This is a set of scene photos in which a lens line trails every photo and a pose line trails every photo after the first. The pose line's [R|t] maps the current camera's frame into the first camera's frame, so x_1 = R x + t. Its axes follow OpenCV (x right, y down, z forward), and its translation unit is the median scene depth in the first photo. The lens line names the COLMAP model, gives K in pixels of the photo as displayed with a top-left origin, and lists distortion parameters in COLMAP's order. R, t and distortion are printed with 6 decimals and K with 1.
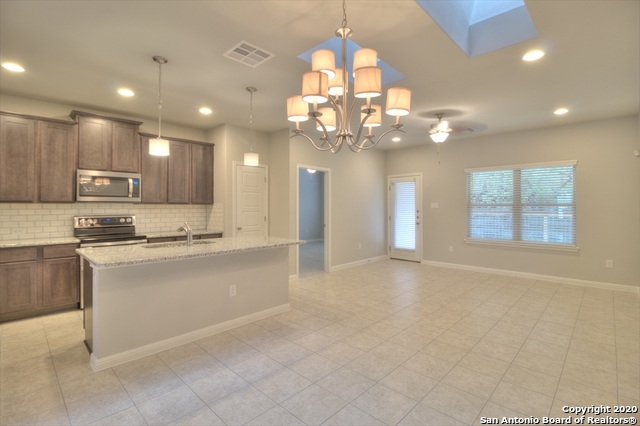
lens RADIAL K [[298.1, 0, 320.8], [0, 298.1, 205.6], [0, 0, 1]] dist [0.002370, 0.000424]
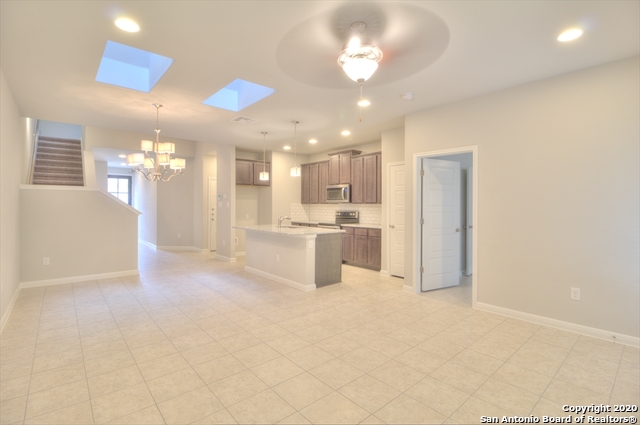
lens RADIAL K [[291.8, 0, 322.3], [0, 291.8, 204.6], [0, 0, 1]] dist [-0.000014, -0.000127]
pose [[-0.064964, -0.003015, -0.997883, 0.912554], [0.001163, 0.999995, -0.003097, 0.003116], [0.997887, -0.001361, -0.064960, 0.977701]]
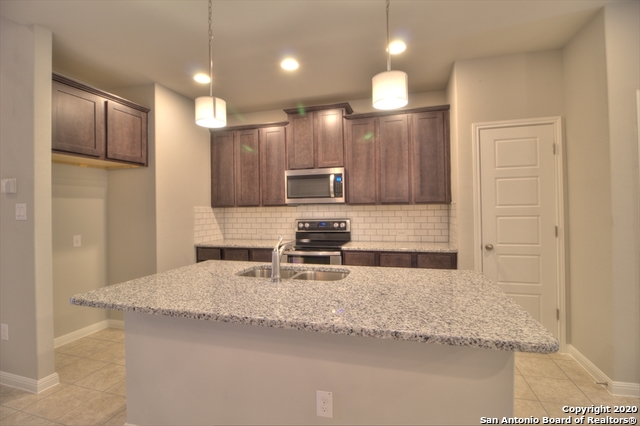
lens RADIAL K [[298.1, 0, 320.8], [0, 298.1, 205.6], [0, 0, 1]] dist [0.002370, 0.000424]
pose [[0.477298, -0.015996, -0.878596, 0.063551], [0.018603, 0.999794, -0.008096, 0.000108], [0.878544, -0.012480, 0.477498, 0.574243]]
